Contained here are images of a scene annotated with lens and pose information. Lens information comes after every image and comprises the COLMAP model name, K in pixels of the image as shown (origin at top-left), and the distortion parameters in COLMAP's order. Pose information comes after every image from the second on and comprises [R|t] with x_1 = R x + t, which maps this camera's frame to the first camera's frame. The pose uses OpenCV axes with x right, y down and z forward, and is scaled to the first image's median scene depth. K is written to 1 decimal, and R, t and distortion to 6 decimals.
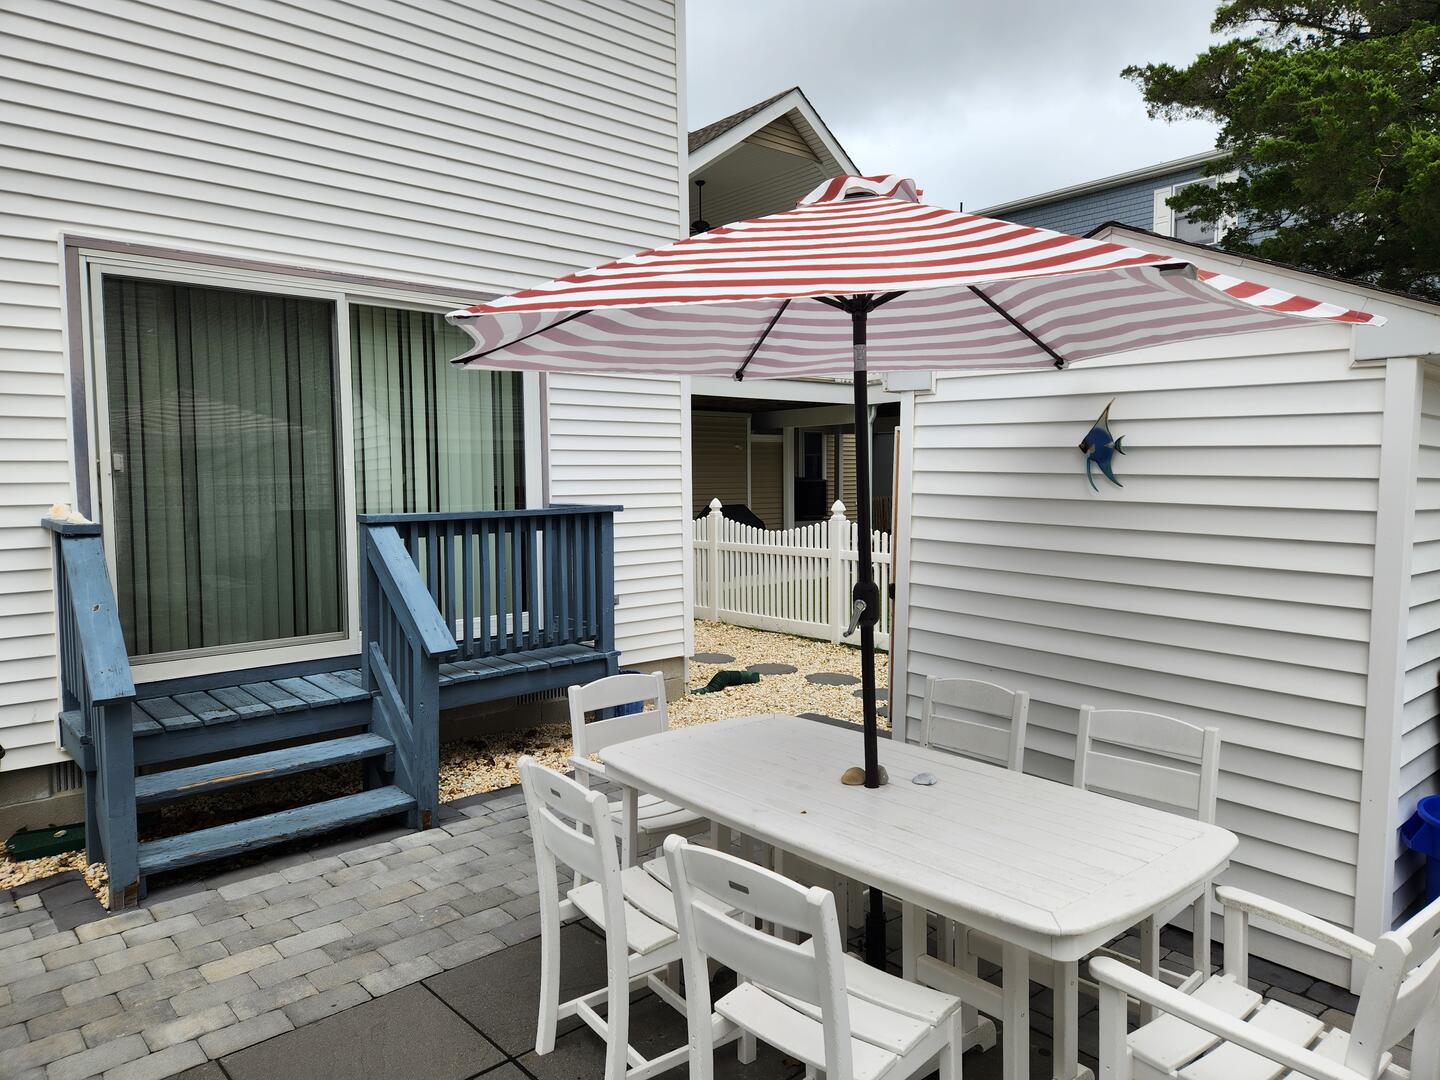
lens RADIAL K [[950.9, 0, 717.9], [0, 950.9, 538.5], [0, 0, 1]] dist [0.007305, 0.001593]
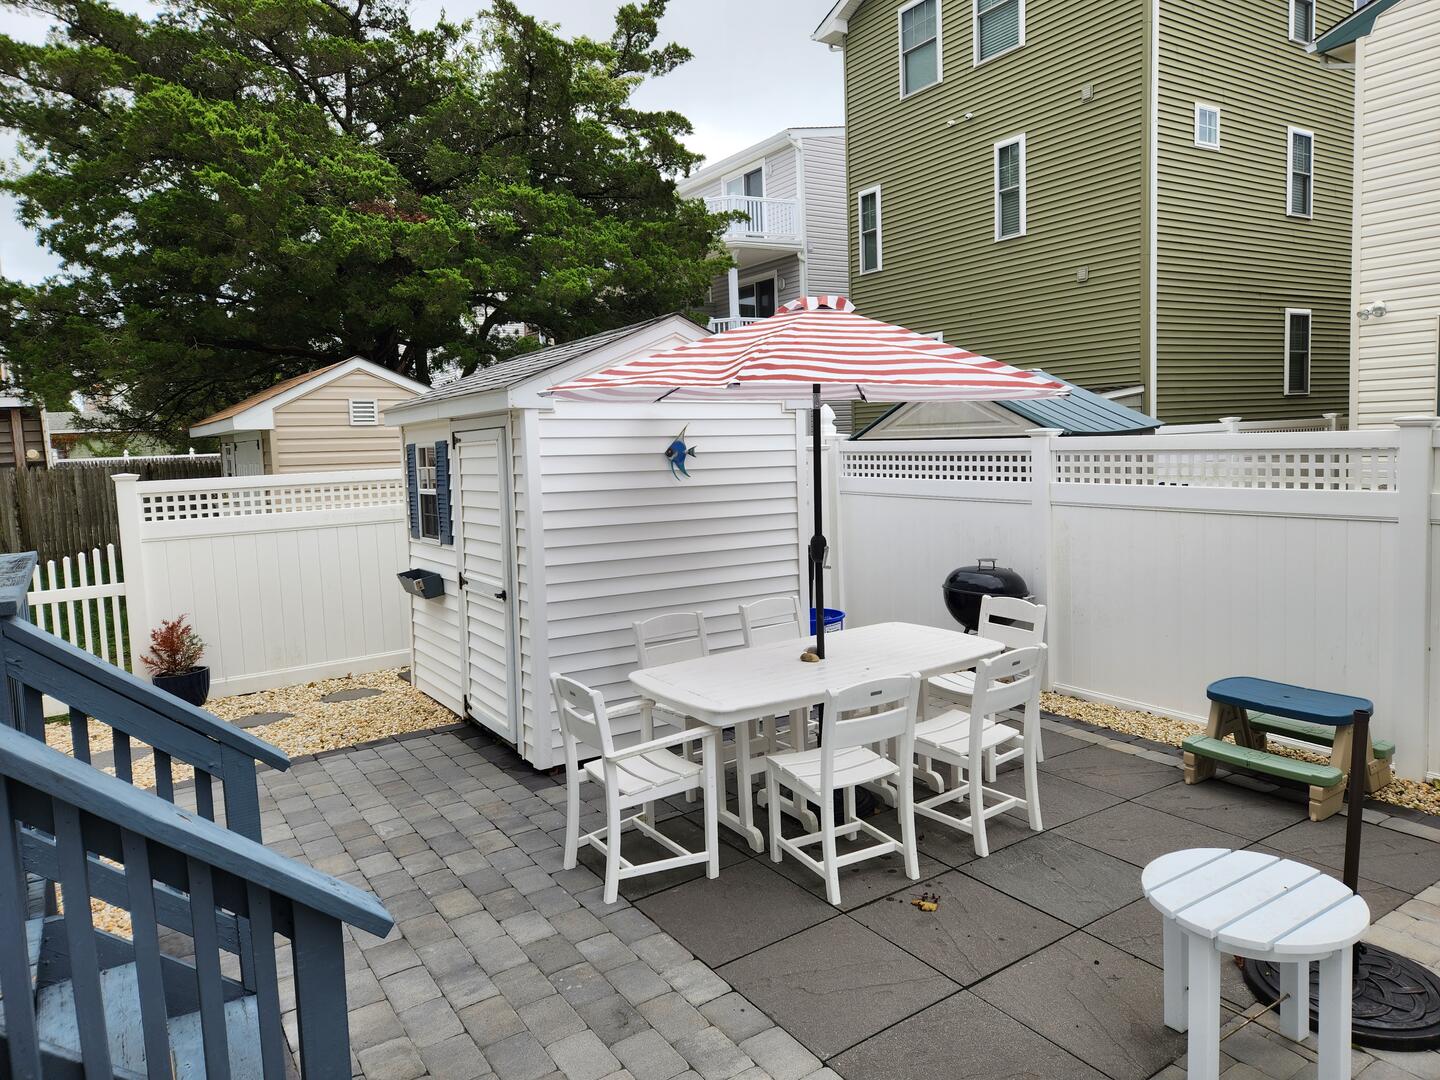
lens RADIAL K [[950.9, 0, 722.7], [0, 950.9, 540.0], [0, 0, 1]] dist [0.007305, 0.001593]
pose [[0.145064, -0.108507, 0.983454, -1.175901], [0.100658, 0.990430, 0.094429, -0.096013], [-0.984289, 0.085294, 0.154598, 0.709114]]
